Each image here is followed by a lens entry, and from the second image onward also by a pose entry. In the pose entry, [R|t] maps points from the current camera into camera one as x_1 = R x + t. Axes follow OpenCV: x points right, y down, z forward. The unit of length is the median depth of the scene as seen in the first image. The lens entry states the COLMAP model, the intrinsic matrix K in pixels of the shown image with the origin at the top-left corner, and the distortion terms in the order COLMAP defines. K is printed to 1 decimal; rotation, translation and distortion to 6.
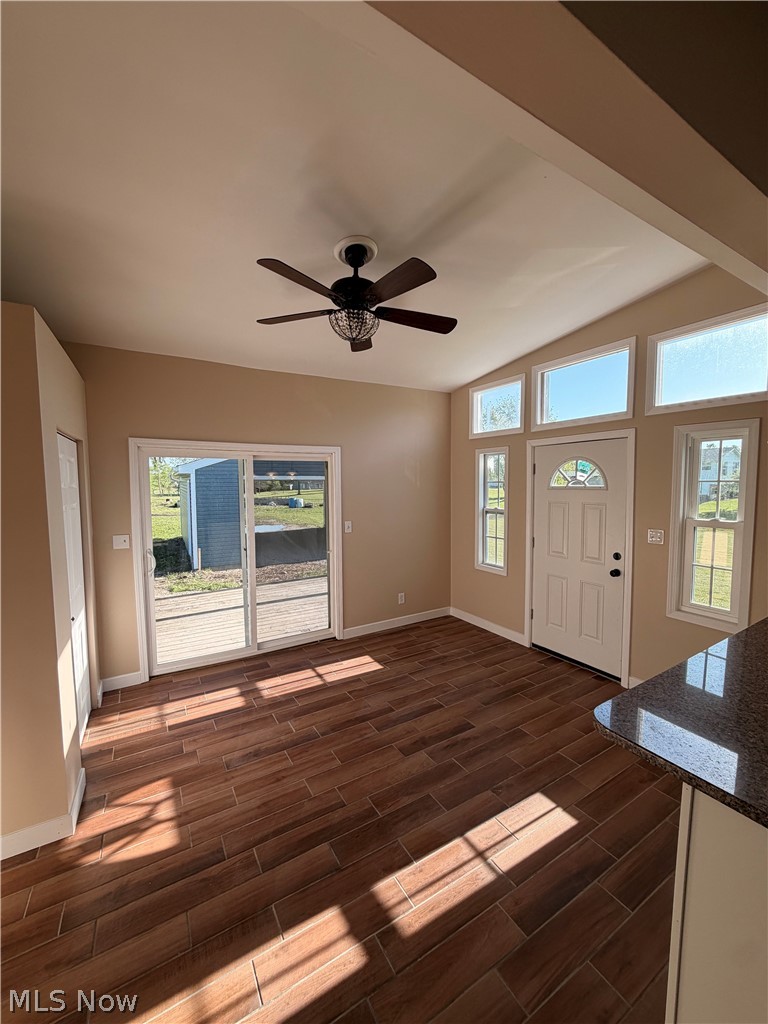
lens RADIAL K [[405.7, 0, 384.3], [0, 405.7, 516.6], [0, 0, 1]] dist [-0.002145, -0.000520]
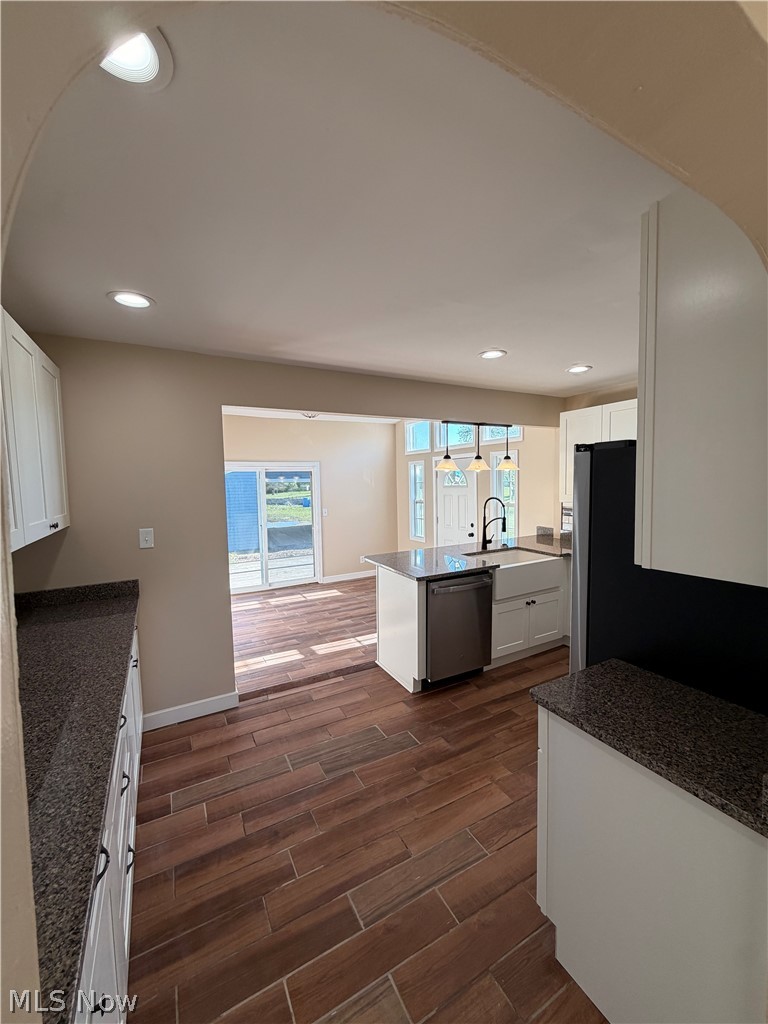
lens RADIAL K [[405.7, 0, 381.3], [0, 405.7, 514.1], [0, 0, 1]] dist [-0.002145, -0.000520]
pose [[0.998861, -0.006298, -0.047305, 0.217577], [0.005981, 0.999959, -0.006847, 0.048425], [0.047346, 0.006556, 0.998857, -0.610293]]
